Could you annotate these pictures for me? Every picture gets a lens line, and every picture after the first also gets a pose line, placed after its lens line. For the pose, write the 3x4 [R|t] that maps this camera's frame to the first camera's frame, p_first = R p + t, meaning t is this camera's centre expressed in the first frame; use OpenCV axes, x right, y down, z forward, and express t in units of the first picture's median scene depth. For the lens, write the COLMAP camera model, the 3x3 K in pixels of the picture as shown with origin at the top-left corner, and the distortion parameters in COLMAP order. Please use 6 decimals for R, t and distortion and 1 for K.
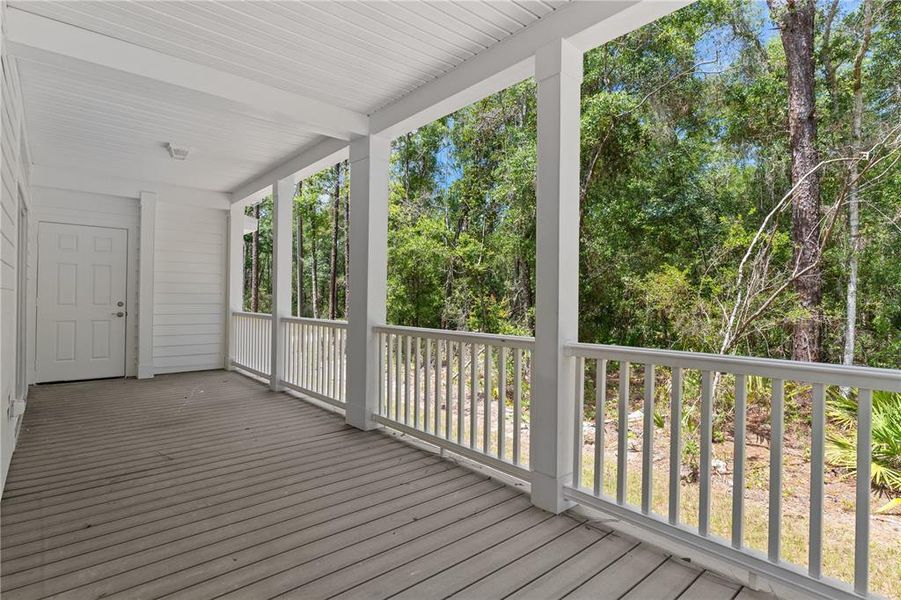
lens RADIAL K [[468.5, 0, 454.3], [0, 468.5, 299.2], [0, 0, 1]] dist [0.002661, 0.000196]
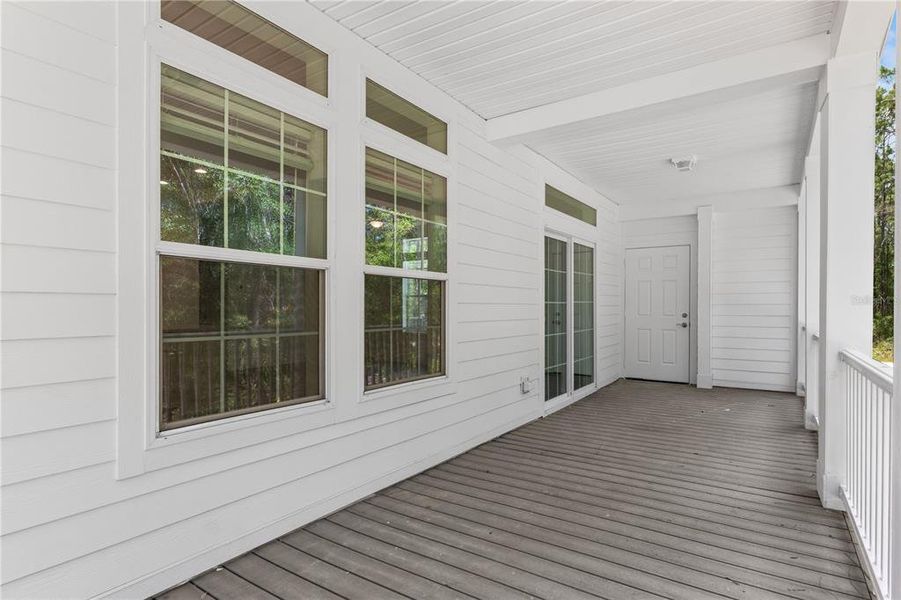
lens RADIAL K [[485.0, 0, 451.9], [0, 485.0, 305.0], [0, 0, 1]] dist [0.012519, -0.003201]
pose [[0.248507, -0.012644, -0.968547, 0.364742], [-0.000872, 0.999911, -0.013277, 0.003425], [0.968630, 0.004144, 0.248474, 0.323561]]
